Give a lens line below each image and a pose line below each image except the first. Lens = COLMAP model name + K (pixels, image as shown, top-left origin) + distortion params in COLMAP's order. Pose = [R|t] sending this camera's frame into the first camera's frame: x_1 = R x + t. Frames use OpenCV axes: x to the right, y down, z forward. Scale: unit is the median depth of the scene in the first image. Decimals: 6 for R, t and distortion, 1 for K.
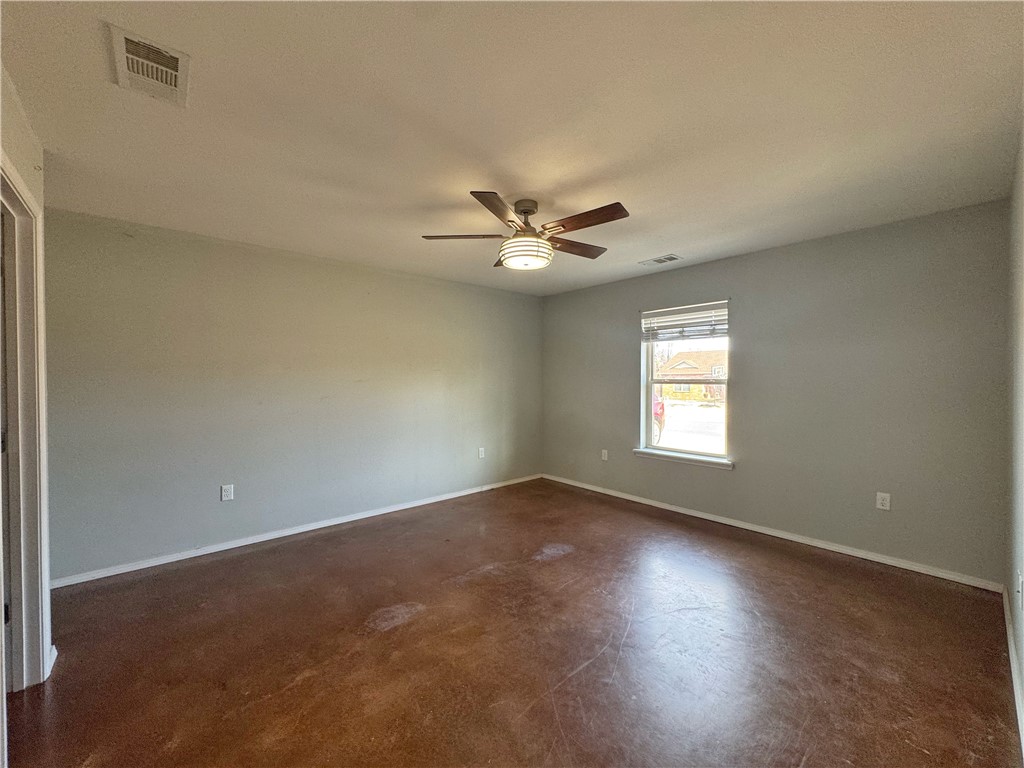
lens RADIAL K [[409.0, 0, 512.0], [0, 409.0, 384.0], [0, 0, 1]] dist [-0.002383, 0.000217]
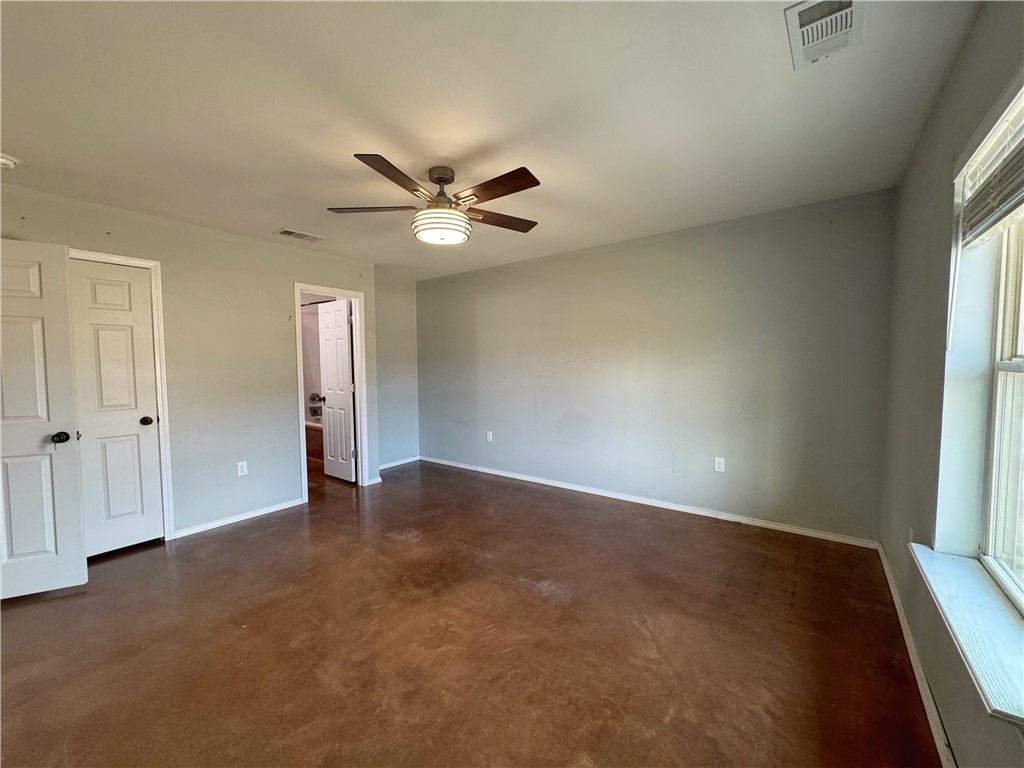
lens RADIAL K [[409.0, 0, 512.0], [0, 409.0, 384.0], [0, 0, 1]] dist [-0.002383, 0.000217]
pose [[0.208003, 0.054172, -0.976627, 0.812982], [0.000277, 0.998462, 0.055442, -0.012718], [0.978128, -0.011802, 0.207668, 0.787132]]
